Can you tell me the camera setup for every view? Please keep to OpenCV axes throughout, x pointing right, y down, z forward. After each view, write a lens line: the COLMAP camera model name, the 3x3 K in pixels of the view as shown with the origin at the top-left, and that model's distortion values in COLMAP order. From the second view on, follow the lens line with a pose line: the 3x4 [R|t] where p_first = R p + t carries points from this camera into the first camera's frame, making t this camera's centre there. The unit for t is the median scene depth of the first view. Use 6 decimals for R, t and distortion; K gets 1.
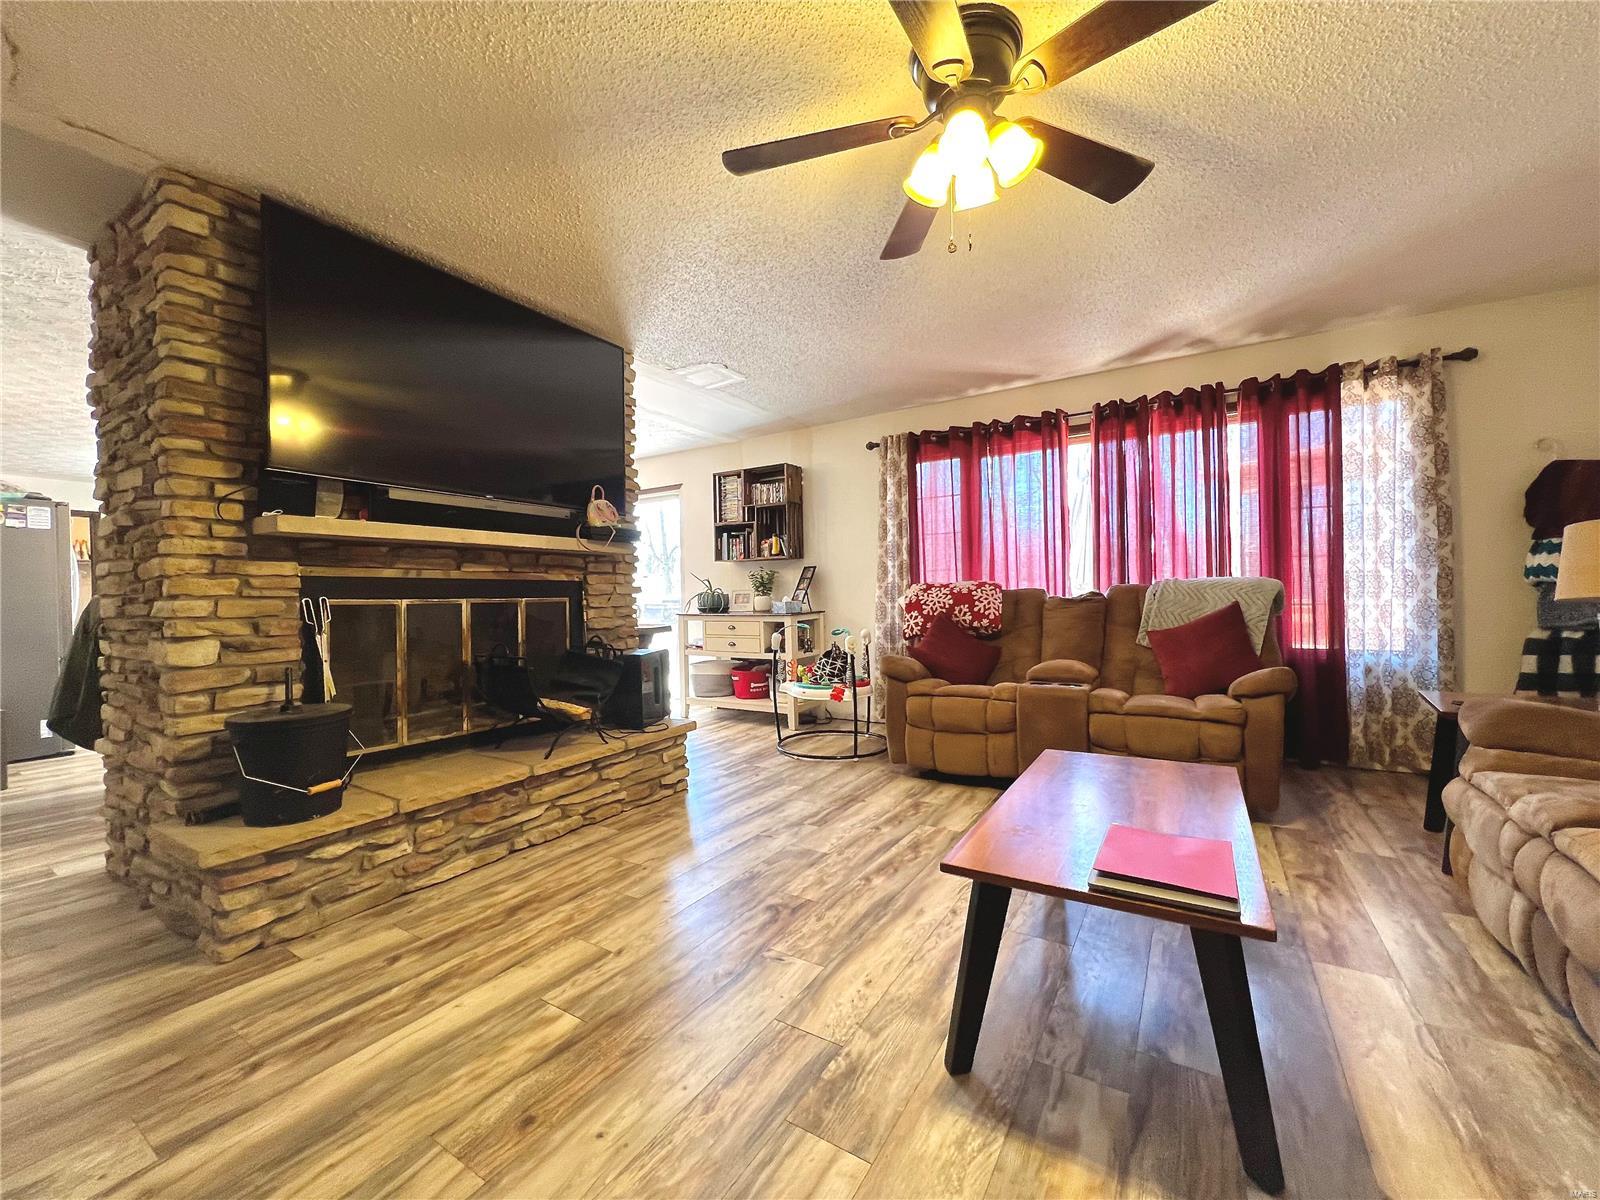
lens RADIAL K [[641.9, 0, 795.2], [0, 641.9, 597.5], [0, 0, 1]] dist [-0.000872, -0.000556]
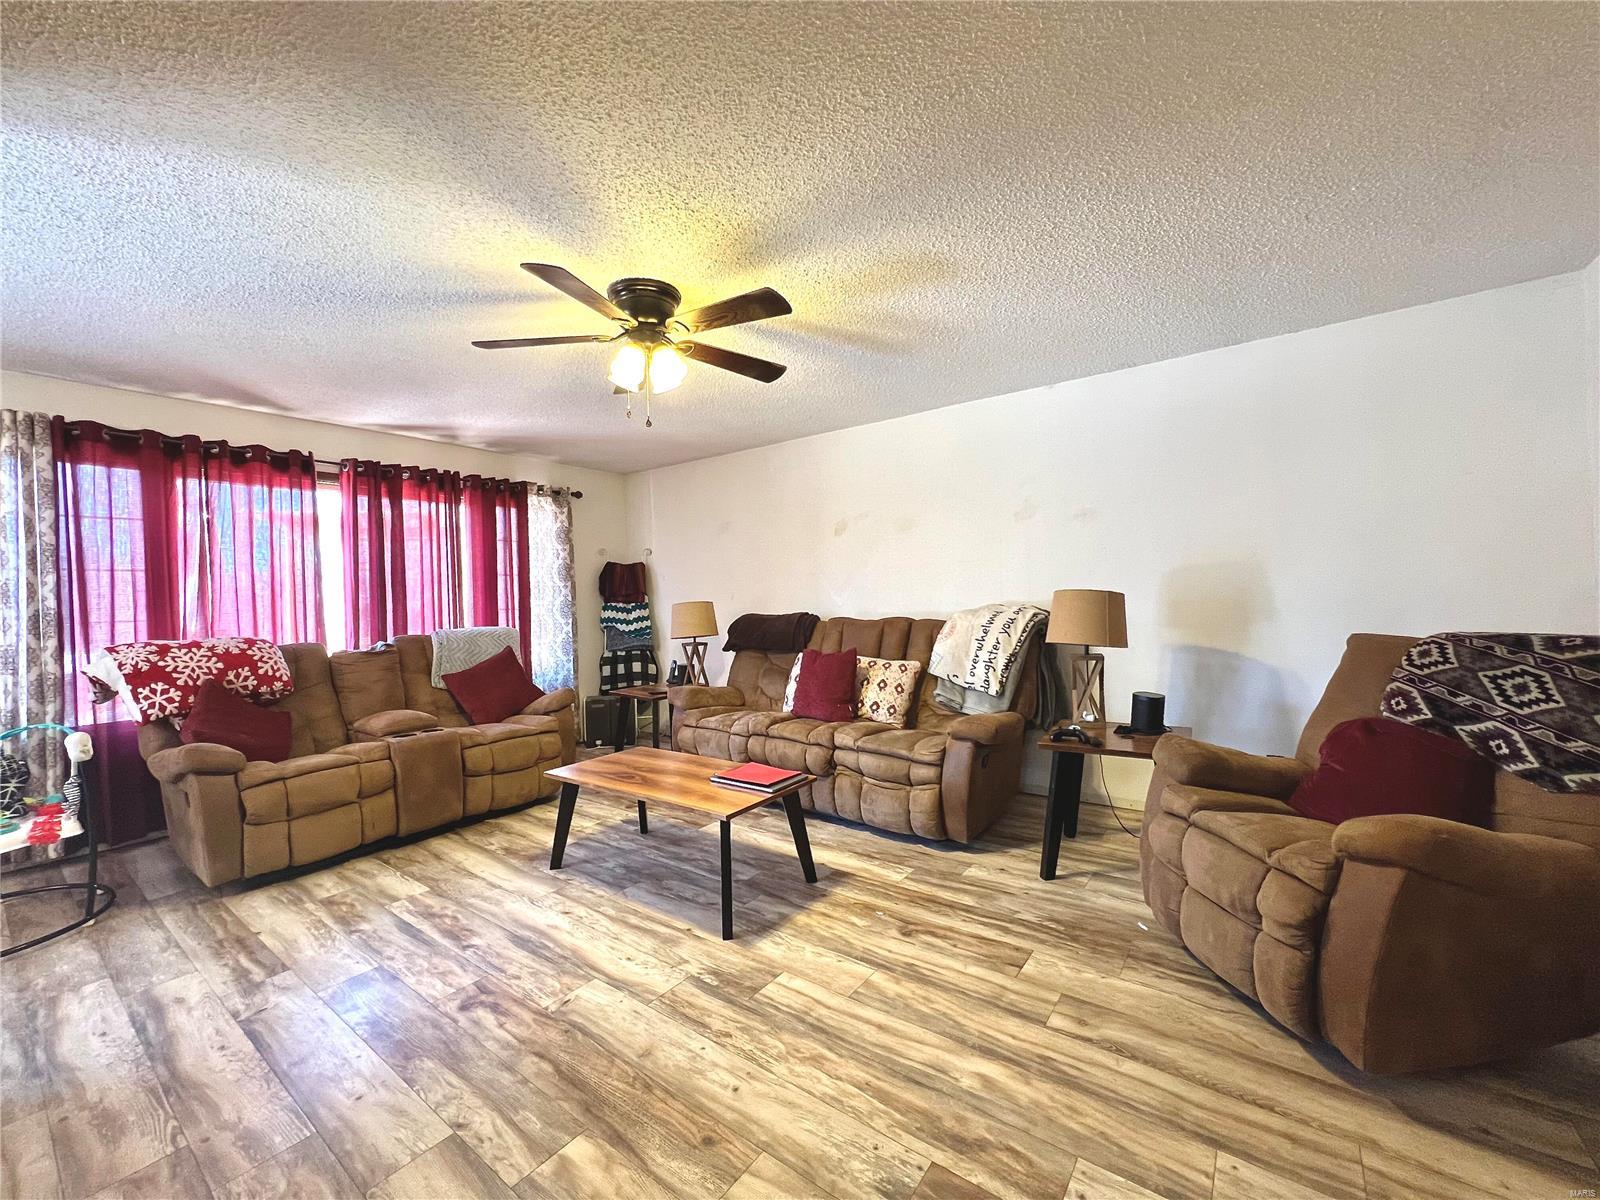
lens RADIAL K [[641.6, 0, 795.6], [0, 641.6, 604.7], [0, 0, 1]] dist [0.001550, 0.000074]
pose [[0.082842, 0.006458, 0.996542, -0.598773], [0.029329, 0.999530, -0.008915, -0.049494], [-0.996131, 0.029966, 0.082614, 0.276944]]
